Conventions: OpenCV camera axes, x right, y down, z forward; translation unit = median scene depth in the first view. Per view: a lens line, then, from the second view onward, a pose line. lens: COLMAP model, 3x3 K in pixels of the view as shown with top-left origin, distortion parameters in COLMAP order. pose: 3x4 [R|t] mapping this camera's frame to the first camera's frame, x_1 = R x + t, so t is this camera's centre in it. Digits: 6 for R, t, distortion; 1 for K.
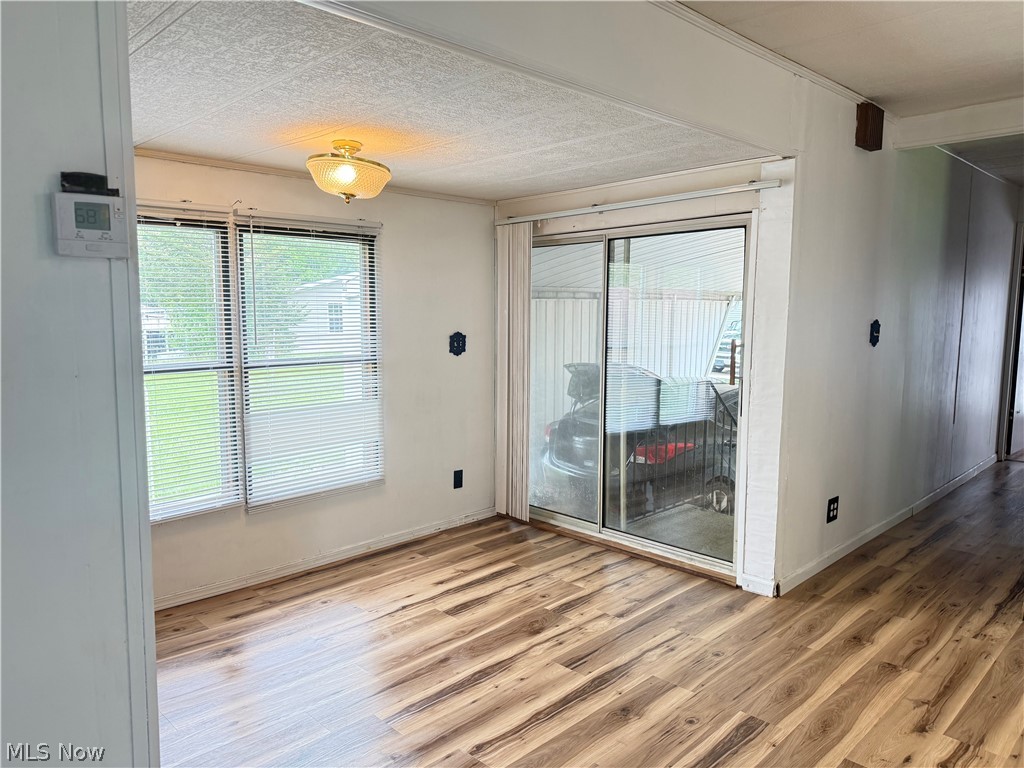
lens RADIAL K [[692.1, 0, 508.7], [0, 692.1, 388.5], [0, 0, 1]] dist [0.006469, -0.012955]
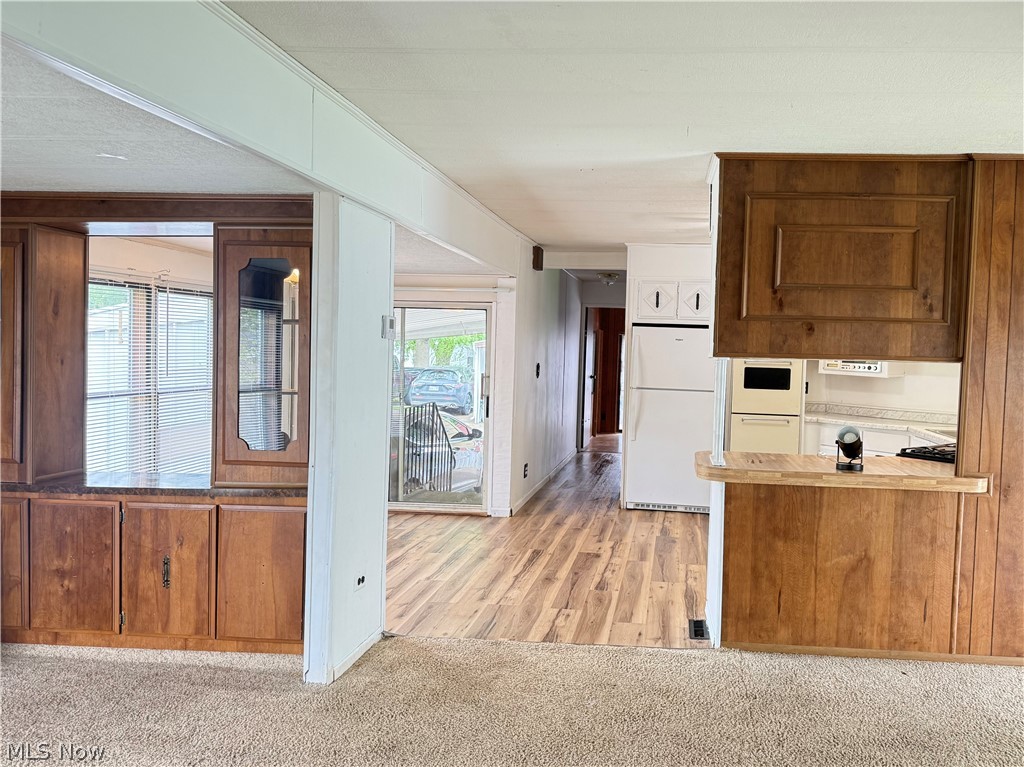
lens RADIAL K [[780.8, 0, 512.5], [0, 780.8, 382.3], [0, 0, 1]] dist [0.035637, -0.006066]
pose [[0.822489, -0.003238, 0.568771, -0.727800], [0.039311, 0.997916, -0.051165, 0.055394], [-0.567421, 0.064442, 0.820903, -0.655774]]
